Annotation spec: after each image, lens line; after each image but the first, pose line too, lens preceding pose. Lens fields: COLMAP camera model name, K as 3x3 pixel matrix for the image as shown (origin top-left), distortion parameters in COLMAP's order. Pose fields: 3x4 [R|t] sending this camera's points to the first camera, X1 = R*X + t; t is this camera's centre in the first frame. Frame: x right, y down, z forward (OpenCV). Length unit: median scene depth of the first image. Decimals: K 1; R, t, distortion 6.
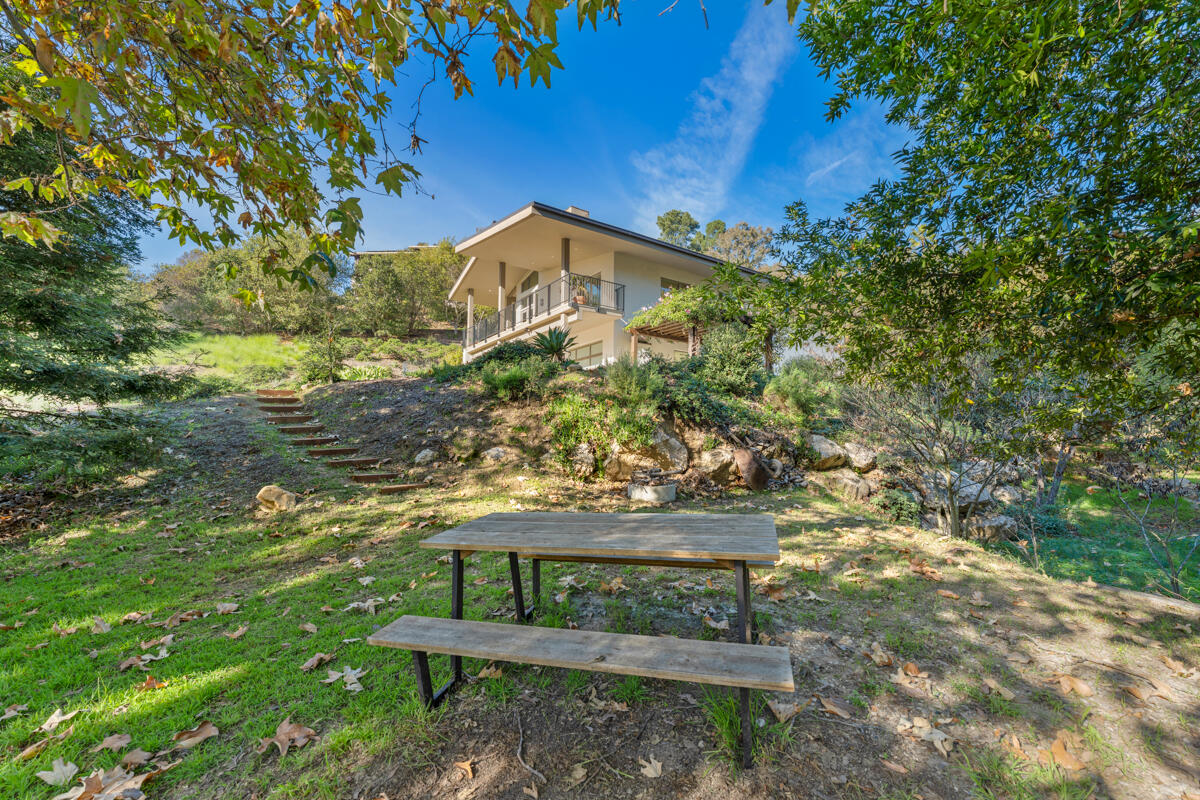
lens RADIAL K [[487.5, 0, 598.7], [0, 487.5, 402.6], [0, 0, 1]] dist [0.001880, 0.000155]
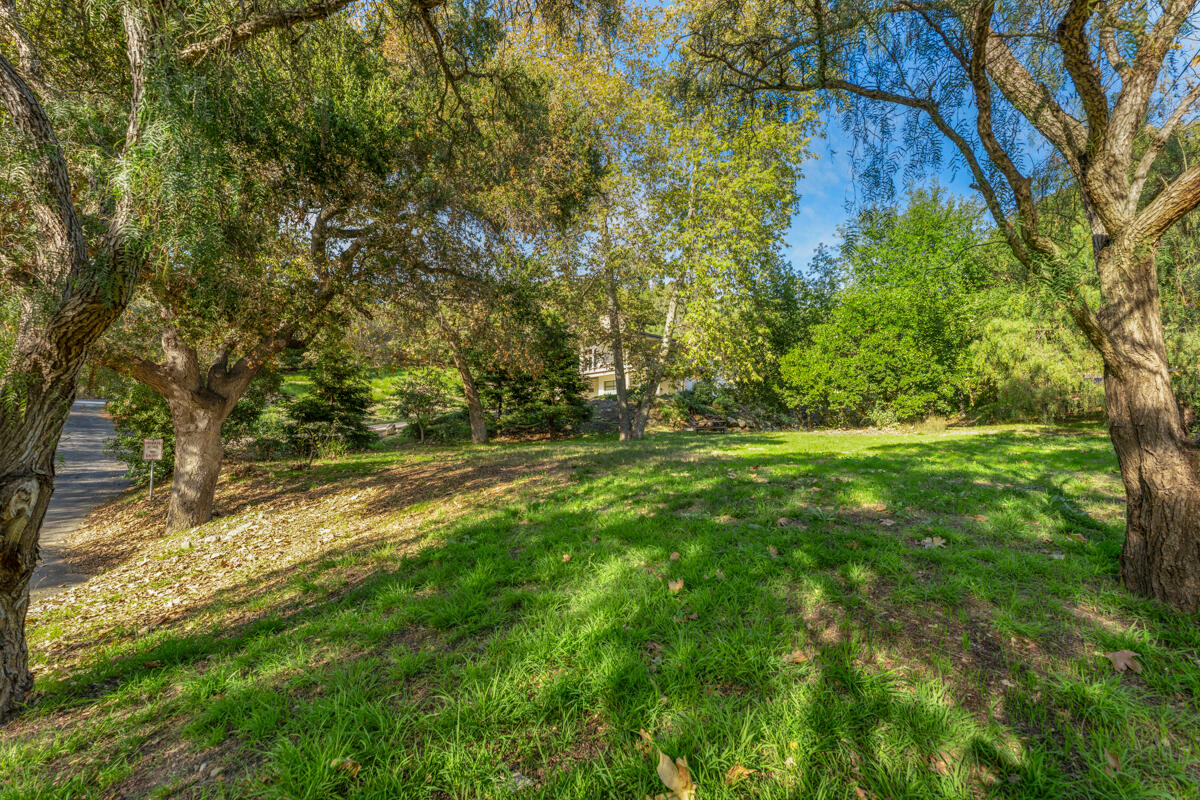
lens RADIAL K [[487.5, 0, 600.8], [0, 487.5, 400.5], [0, 0, 1]] dist [0.001880, 0.000155]
pose [[0.989113, 0.000056, 0.147155, -0.980419], [-0.000778, 0.999988, 0.004847, -0.065134], [-0.147153, -0.004909, 0.989102, -2.330256]]
